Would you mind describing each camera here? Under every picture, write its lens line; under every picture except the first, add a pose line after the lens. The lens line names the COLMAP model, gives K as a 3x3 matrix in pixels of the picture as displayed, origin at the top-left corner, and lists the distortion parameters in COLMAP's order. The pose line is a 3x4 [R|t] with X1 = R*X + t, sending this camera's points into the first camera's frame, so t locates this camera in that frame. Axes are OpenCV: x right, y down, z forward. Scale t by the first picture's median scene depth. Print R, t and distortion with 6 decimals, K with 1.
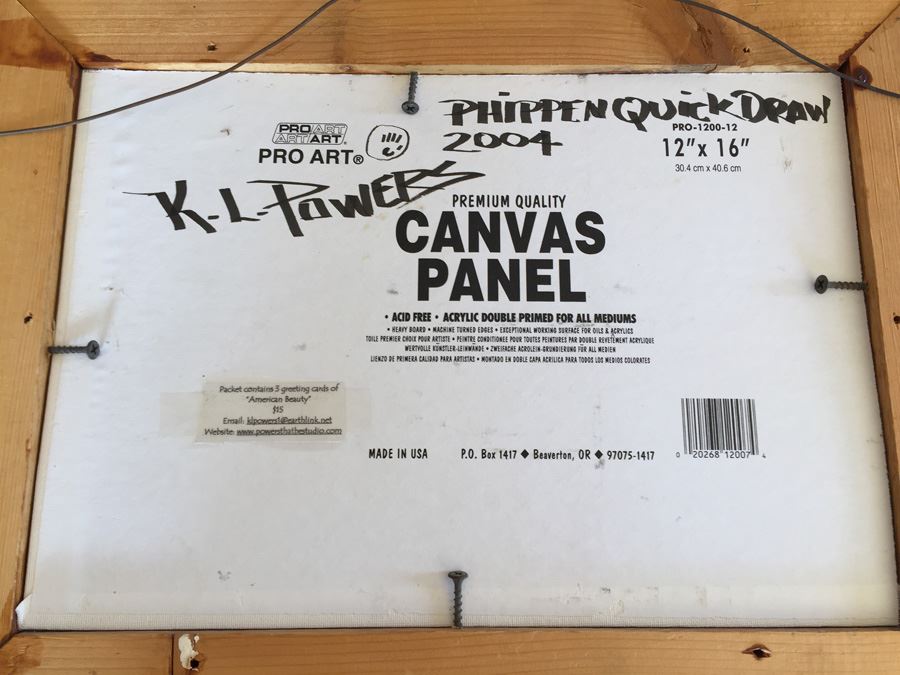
lens RADIAL K [[778.9, 0, 450.0], [0, 778.9, 337.5], [0, 0, 1]] dist [0.095256, -0.150553]
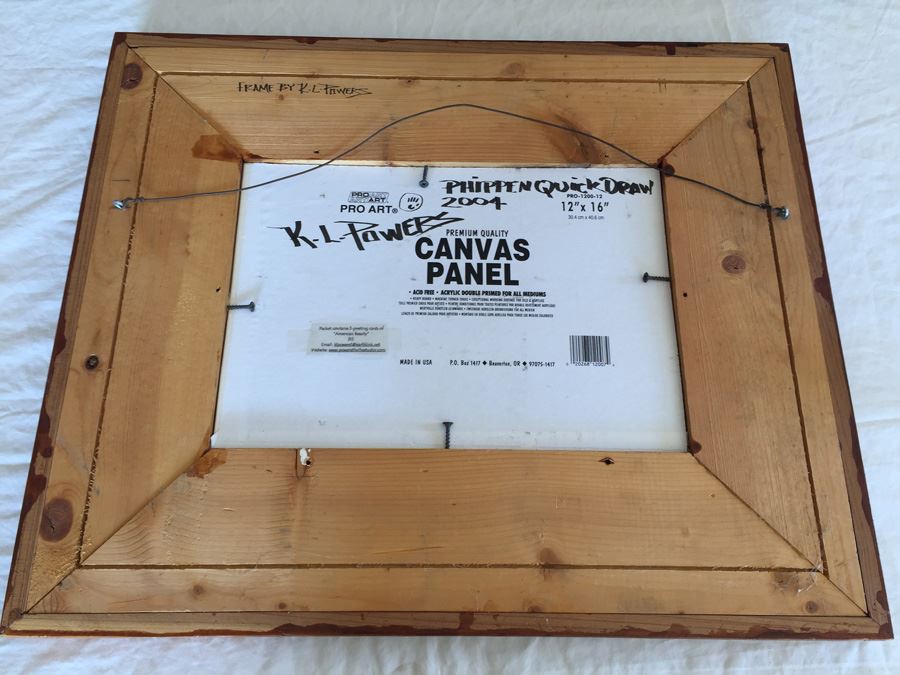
lens RADIAL K [[778.9, 0, 450.0], [0, 778.9, 337.5], [0, 0, 1]] dist [0.095256, -0.150553]
pose [[0.999942, 0.007345, 0.007925, -0.000933], [-0.006166, 0.990160, -0.139804, 0.324220], [-0.008874, 0.139747, 0.990147, -0.774924]]
